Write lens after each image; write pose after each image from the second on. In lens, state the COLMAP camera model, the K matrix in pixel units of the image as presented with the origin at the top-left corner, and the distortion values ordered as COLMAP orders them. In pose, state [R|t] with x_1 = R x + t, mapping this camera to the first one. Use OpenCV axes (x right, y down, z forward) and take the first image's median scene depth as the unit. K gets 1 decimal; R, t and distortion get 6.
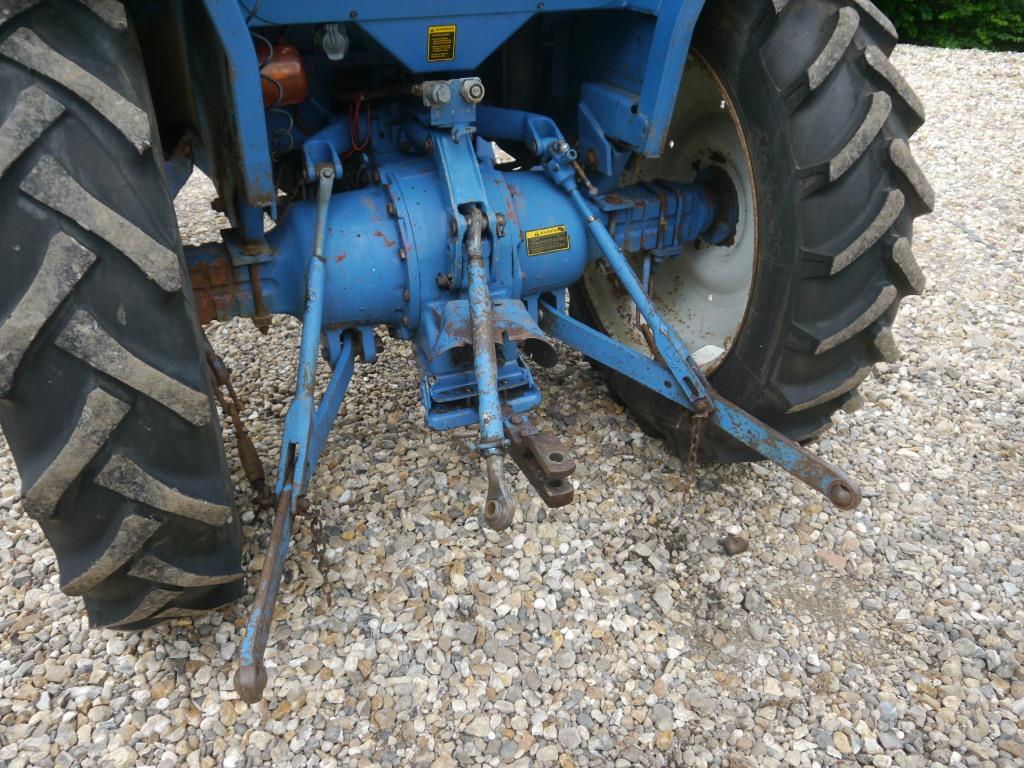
lens RADIAL K [[845.4, 0, 516.0], [0, 845.4, 387.0], [0, 0, 1]] dist [-0.038166, 0.011591]
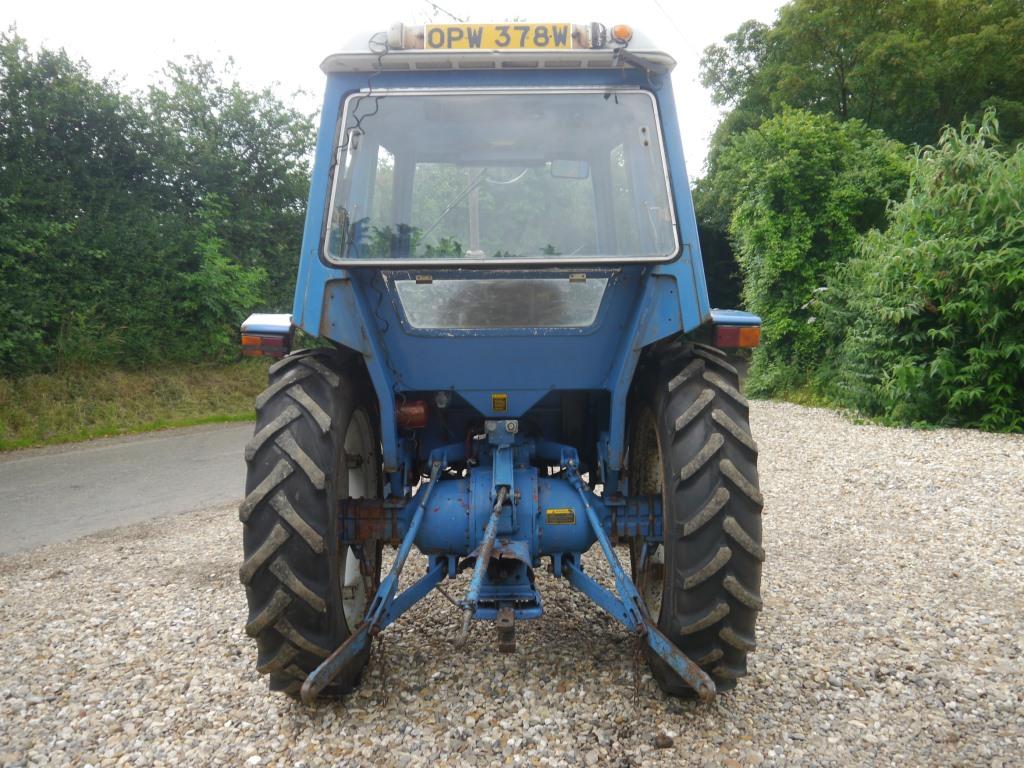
lens RADIAL K [[845.4, 0, 516.0], [0, 845.4, 387.0], [0, 0, 1]] dist [-0.038166, 0.011591]
pose [[0.918017, 0.019465, -0.396064, 0.714796], [-0.190220, 0.897992, -0.396769, 0.321910], [0.347939, 0.439580, 0.828074, -0.613034]]
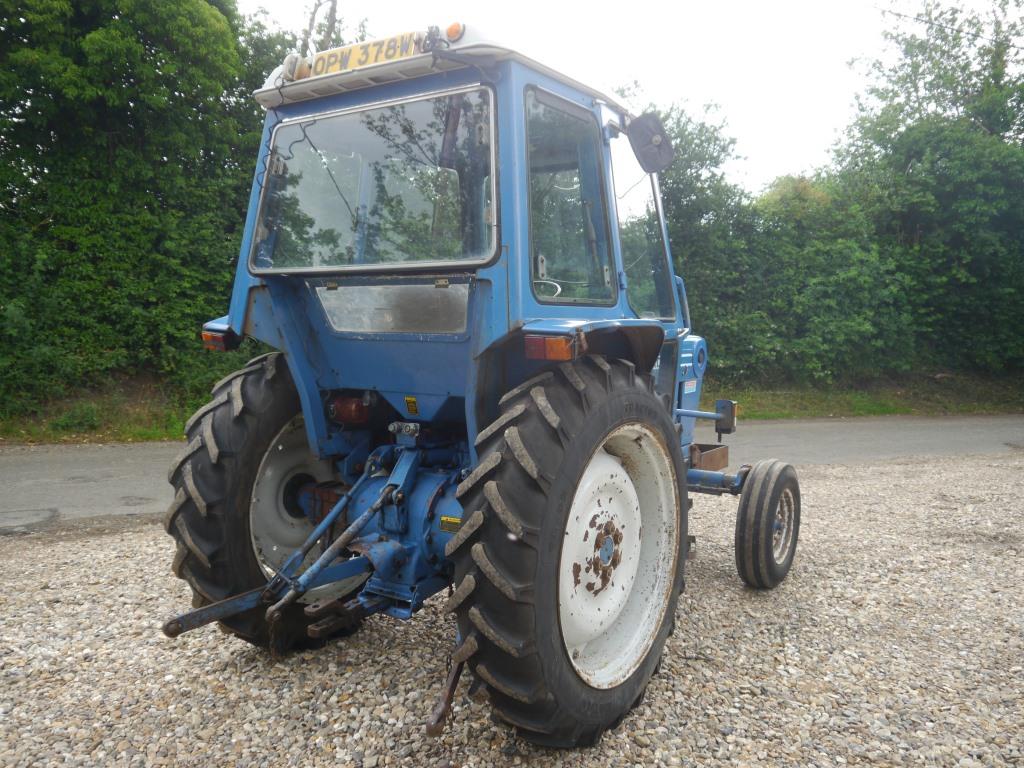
lens RADIAL K [[845.4, 0, 516.0], [0, 845.4, 387.0], [0, 0, 1]] dist [-0.038166, 0.011591]
pose [[0.534945, 0.061981, -0.842610, 1.724074], [-0.442188, 0.870349, -0.216709, -0.123373], [0.719933, 0.488519, 0.492997, 0.168661]]
